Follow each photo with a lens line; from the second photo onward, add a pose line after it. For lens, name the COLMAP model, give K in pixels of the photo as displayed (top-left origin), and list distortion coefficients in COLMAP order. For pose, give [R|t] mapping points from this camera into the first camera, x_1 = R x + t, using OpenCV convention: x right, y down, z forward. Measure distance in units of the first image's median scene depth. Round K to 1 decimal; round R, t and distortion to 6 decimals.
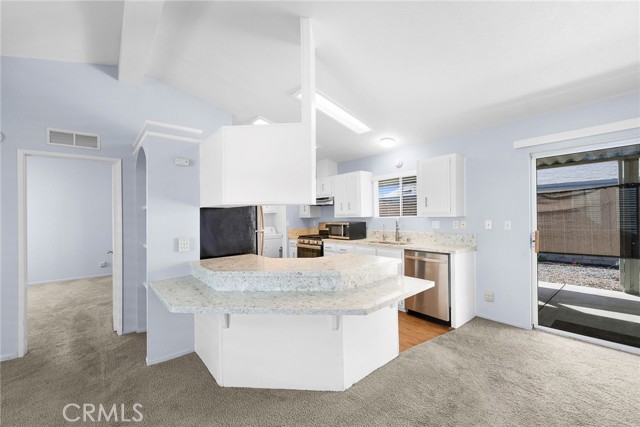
lens RADIAL K [[263.0, 0, 320.0], [0, 263.0, 213.5], [0, 0, 1]] dist [-0.000339, -0.000134]
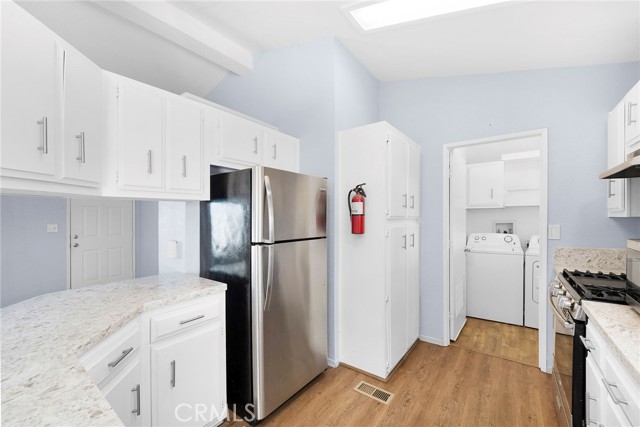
lens RADIAL K [[263.0, 0, 320.0], [0, 263.0, 213.5], [0, 0, 1]] dist [-0.000339, -0.000134]
pose [[0.248383, 0.001392, -0.968661, 0.212377], [0.016262, 0.999852, 0.005607, 0.005671], [0.968525, -0.017145, 0.248324, 0.743484]]
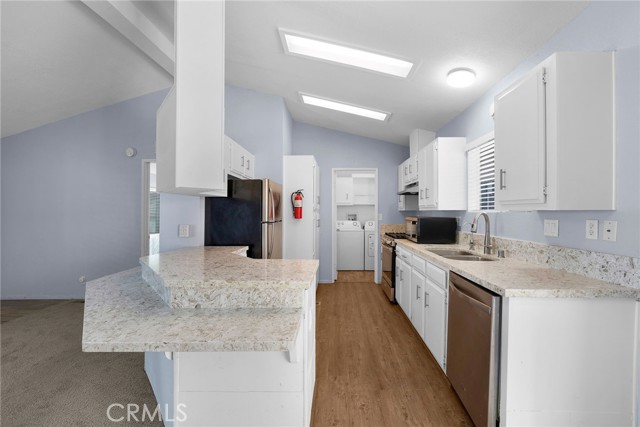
lens RADIAL K [[266.6, 0, 319.1], [0, 266.6, 208.3], [0, 0, 1]] dist [0.000553, 0.000023]
pose [[0.737814, 0.010126, -0.674928, 0.384916], [-0.006889, 0.999948, 0.007470, 0.008020], [0.674969, -0.000862, 0.737845, 0.332869]]
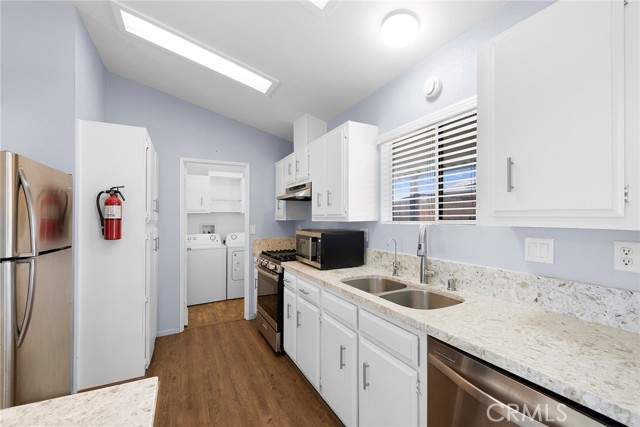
lens RADIAL K [[275.3, 0, 320.0], [0, 275.3, 213.5], [0, 0, 1]] dist [0.002739, 0.000156]
pose [[0.978509, 0.006537, -0.206100, 0.210729], [-0.006706, 0.999978, -0.000126, 0.000205], [0.206095, 0.001505, 0.978531, 0.523482]]
